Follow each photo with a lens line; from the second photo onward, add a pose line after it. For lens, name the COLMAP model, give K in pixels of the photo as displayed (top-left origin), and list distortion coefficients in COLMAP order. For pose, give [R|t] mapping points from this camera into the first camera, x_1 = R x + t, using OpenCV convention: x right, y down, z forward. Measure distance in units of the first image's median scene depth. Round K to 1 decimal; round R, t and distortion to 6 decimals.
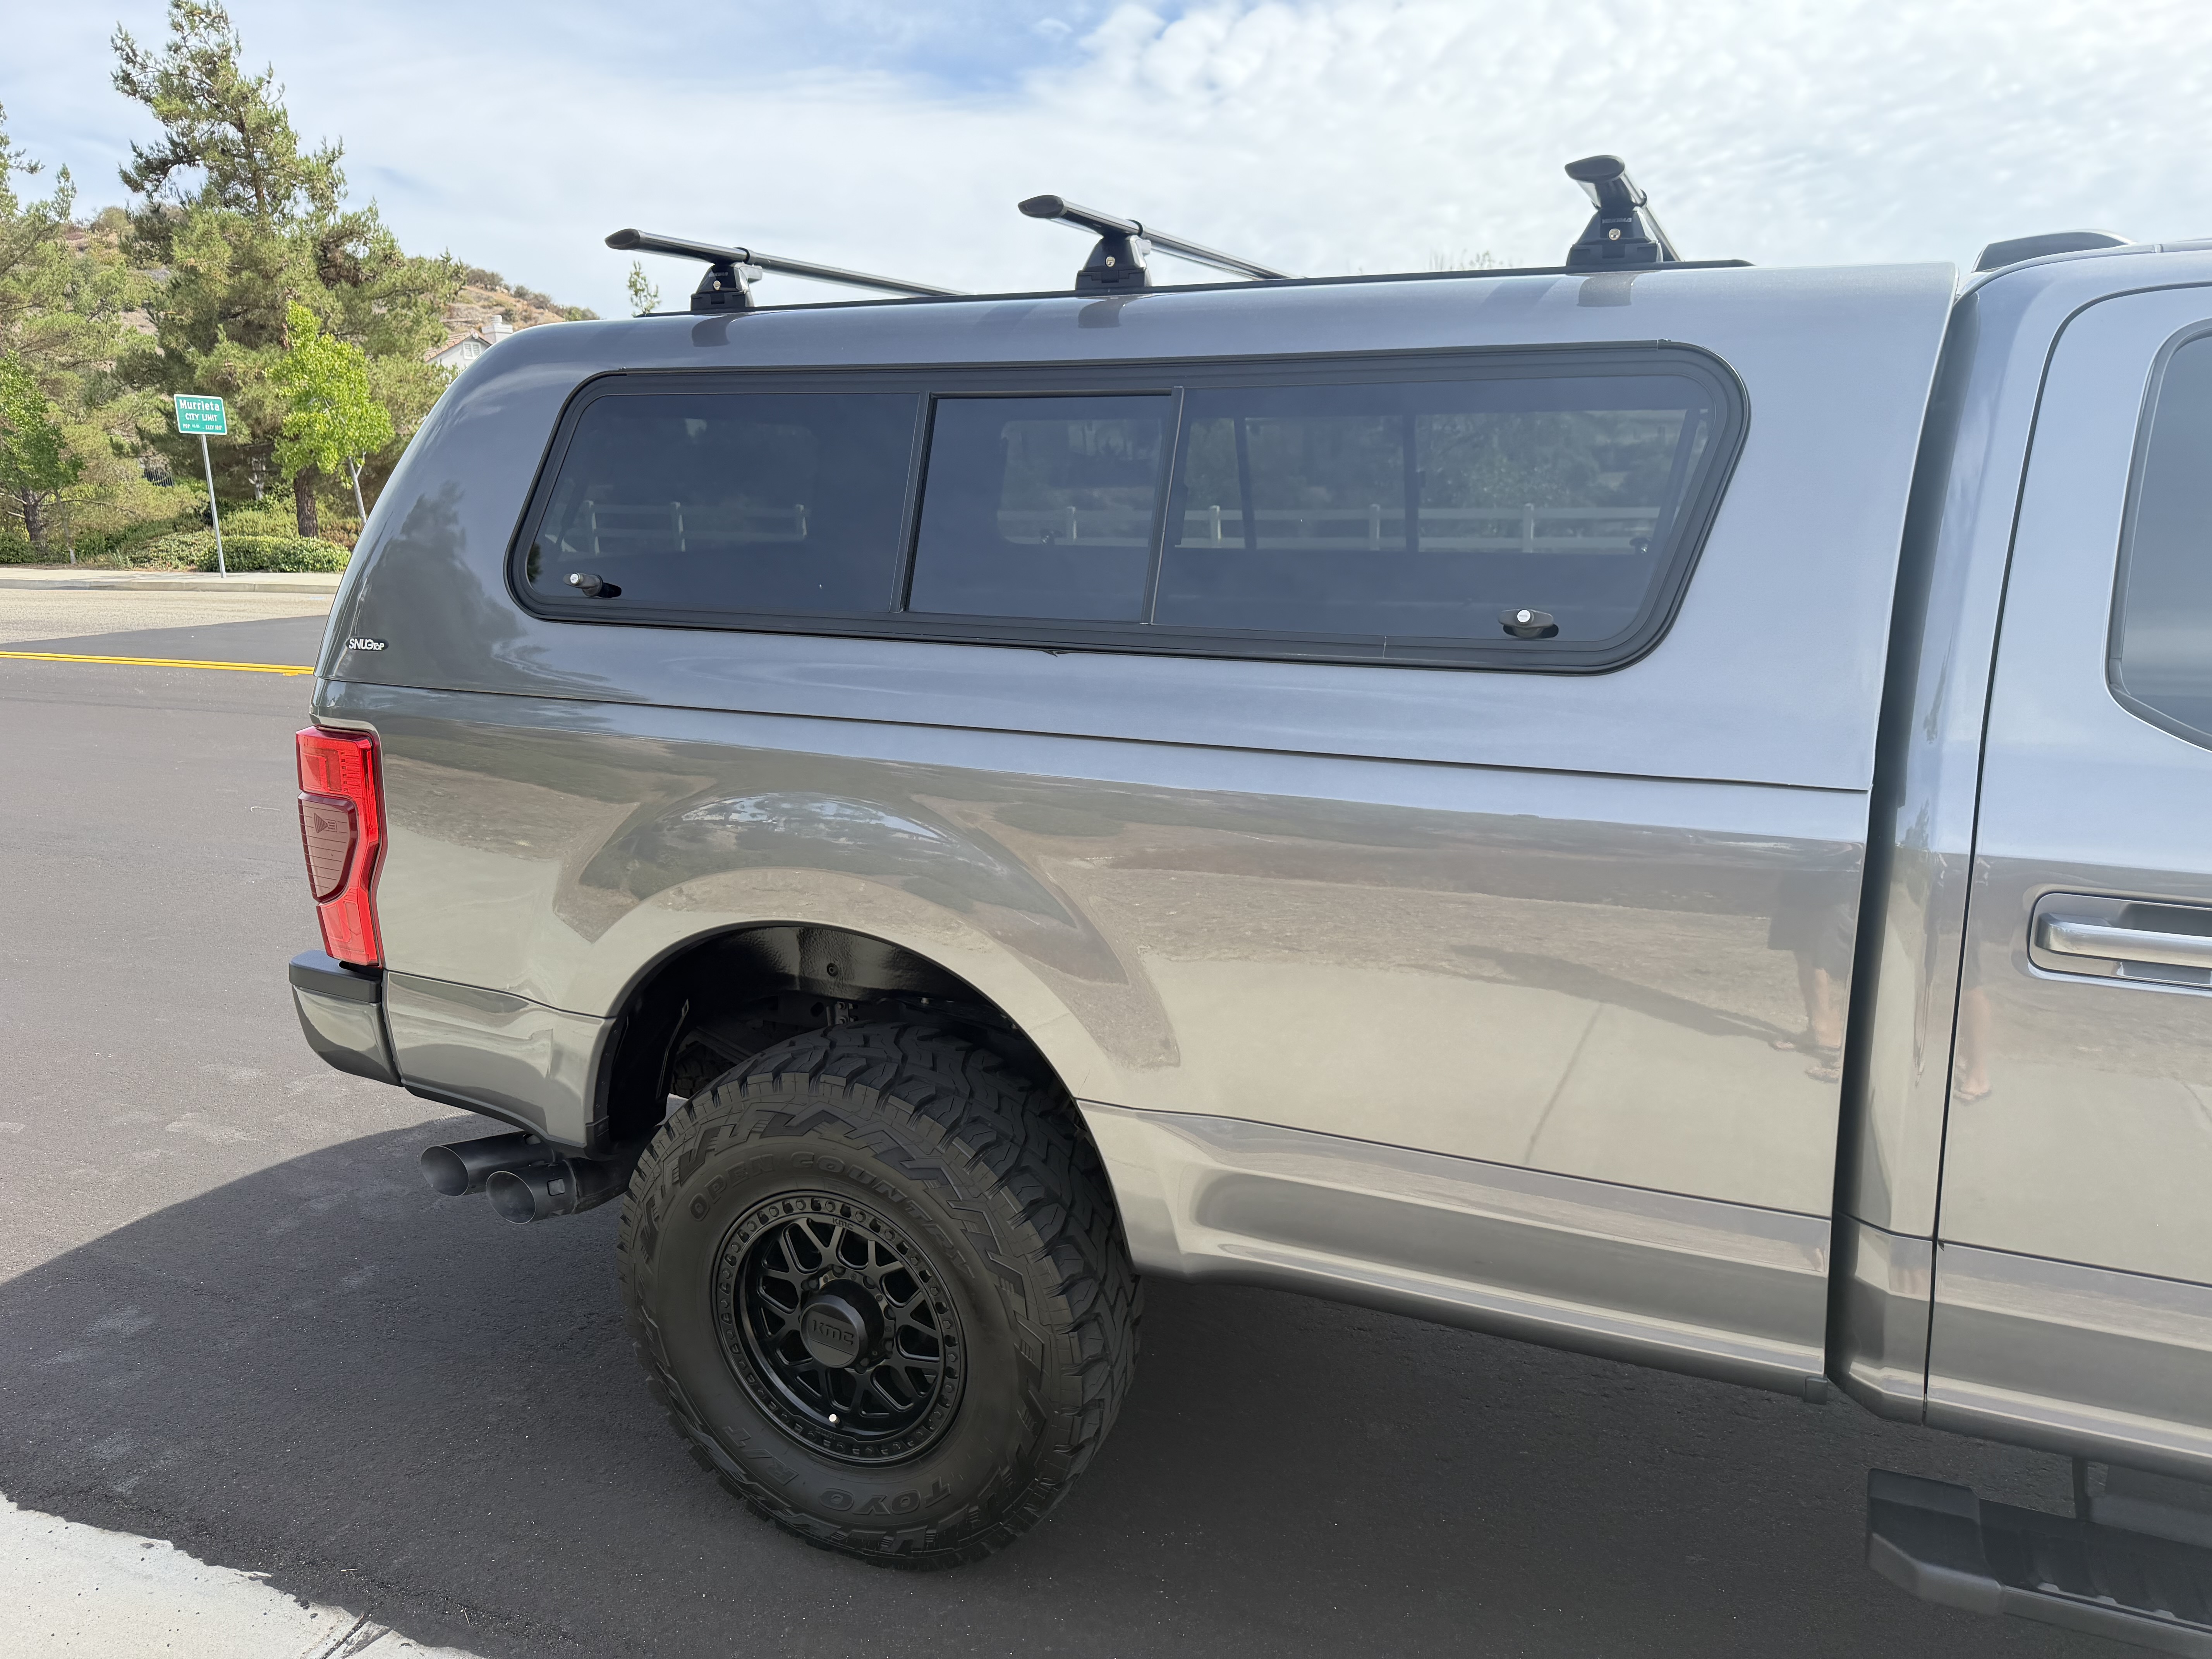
lens RADIAL K [[1558.8, 0, 1106.0], [0, 1558.8, 829.5], [0, 0, 1]] dist [0.003954, 0.002149]
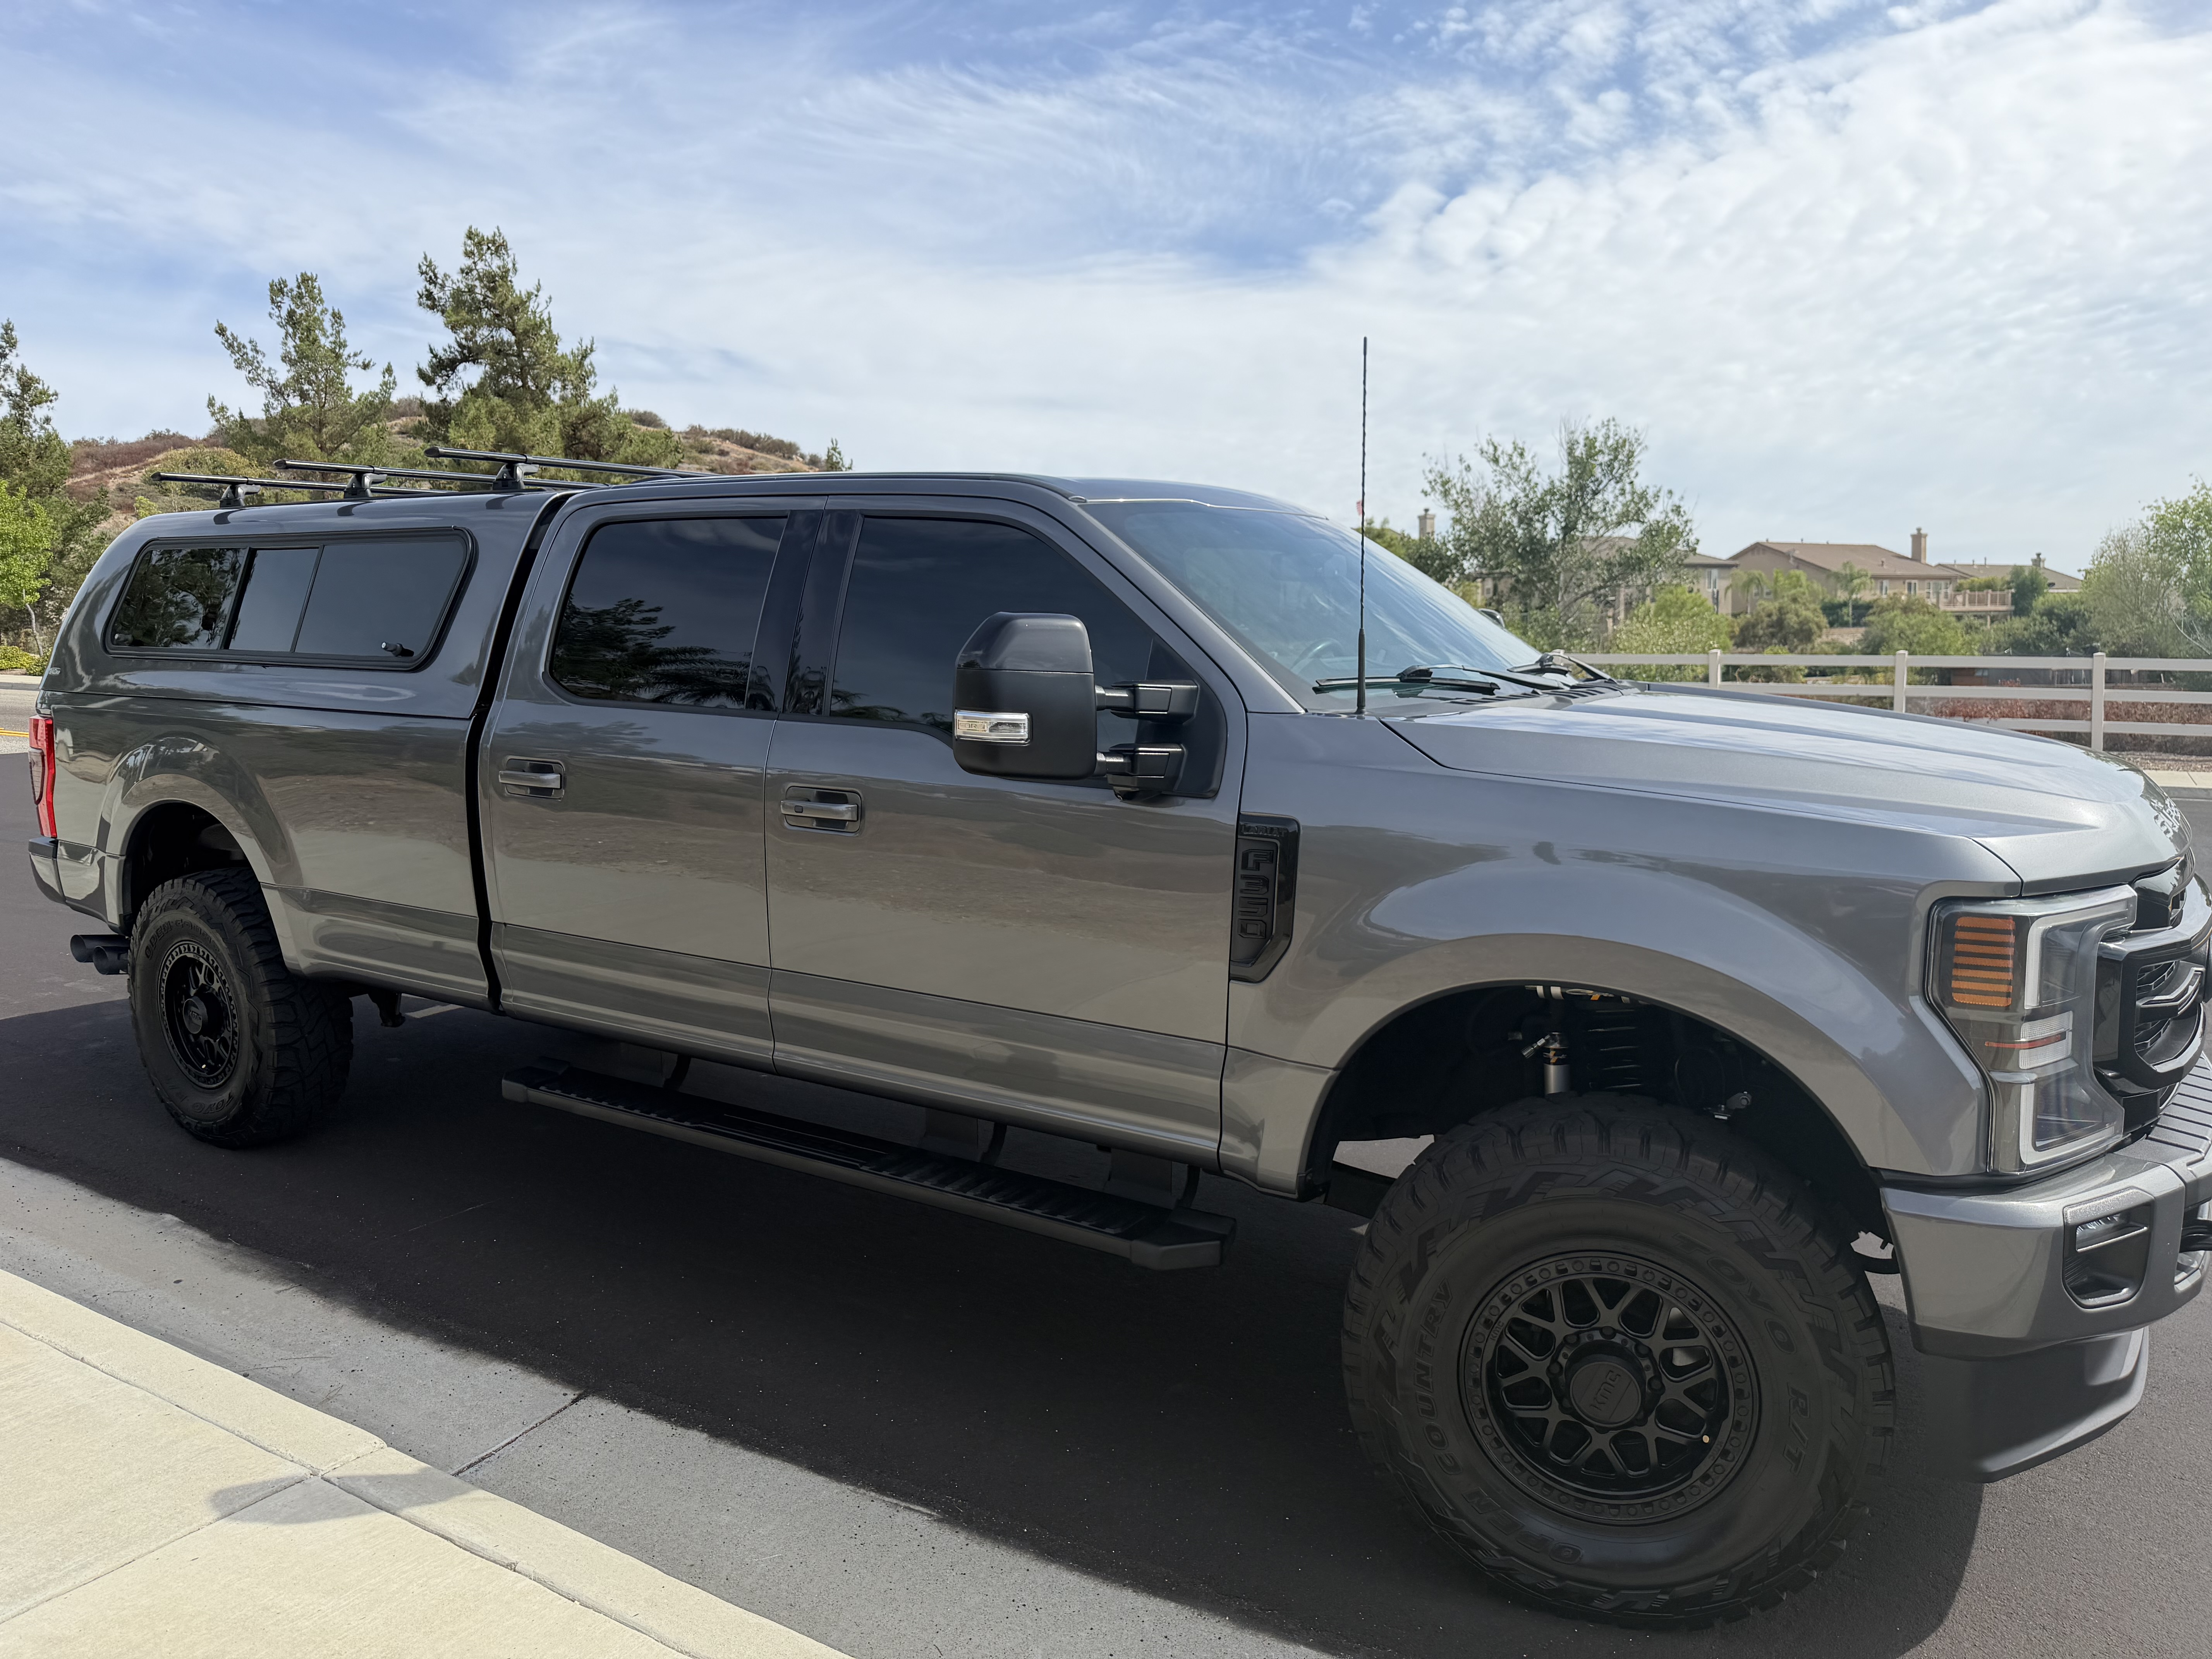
lens RADIAL K [[1533.8, 0, 1106.0], [0, 1533.8, 829.5], [0, 0, 1]] dist [0.044137, -0.051585]
pose [[0.985448, 0.031570, -0.167020, 0.111173], [-0.046981, 0.994910, -0.089141, 0.018816], [0.163356, 0.095691, 0.981916, -0.063116]]
